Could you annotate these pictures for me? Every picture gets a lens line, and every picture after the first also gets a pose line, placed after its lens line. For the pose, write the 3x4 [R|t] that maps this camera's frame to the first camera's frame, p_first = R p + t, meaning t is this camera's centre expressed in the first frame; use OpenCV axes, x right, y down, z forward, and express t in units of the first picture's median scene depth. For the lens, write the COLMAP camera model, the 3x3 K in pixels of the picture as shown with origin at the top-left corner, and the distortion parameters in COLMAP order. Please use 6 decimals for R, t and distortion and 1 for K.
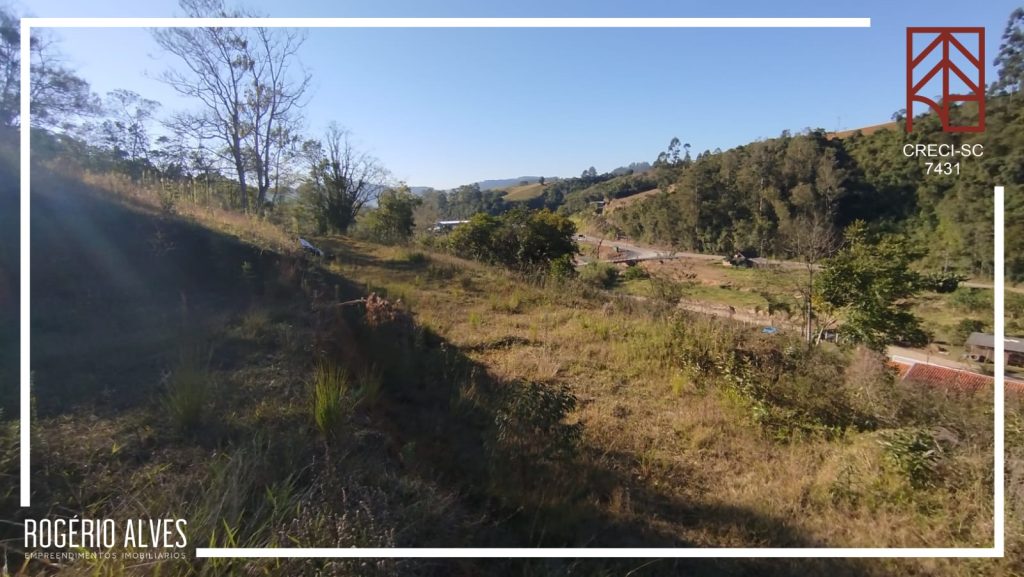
lens RADIAL K [[464.6, 0, 513.0], [0, 464.6, 270.8], [0, 0, 1]] dist [-0.038671, 0.020546]
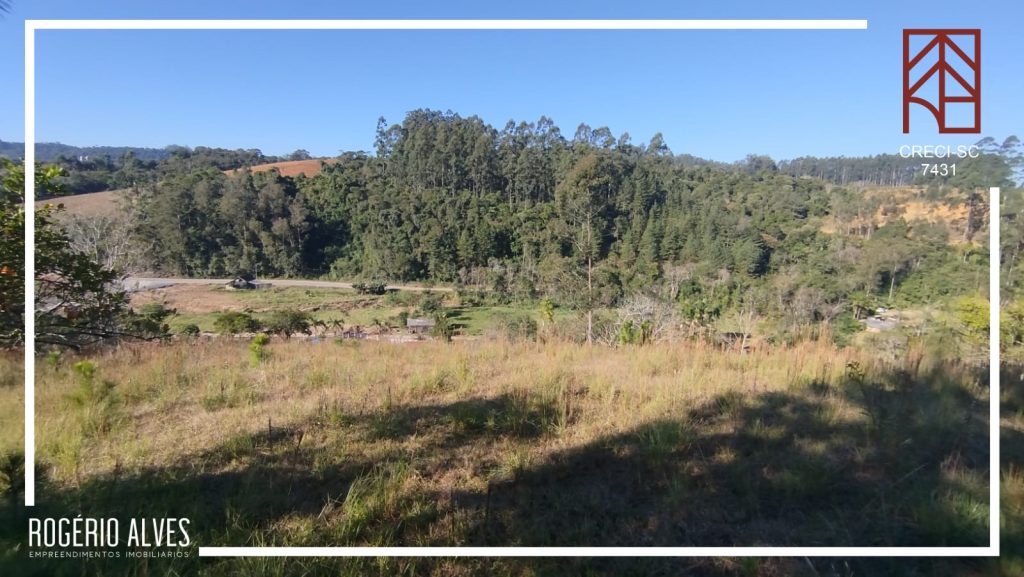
lens RADIAL K [[464.6, 0, 508.6], [0, 464.6, 281.5], [0, 0, 1]] dist [-0.038671, 0.020546]
pose [[0.431669, -0.113840, 0.894820, -0.245446], [0.082059, 0.992847, 0.086725, -0.068009], [-0.898292, 0.035991, 0.437923, -0.124974]]
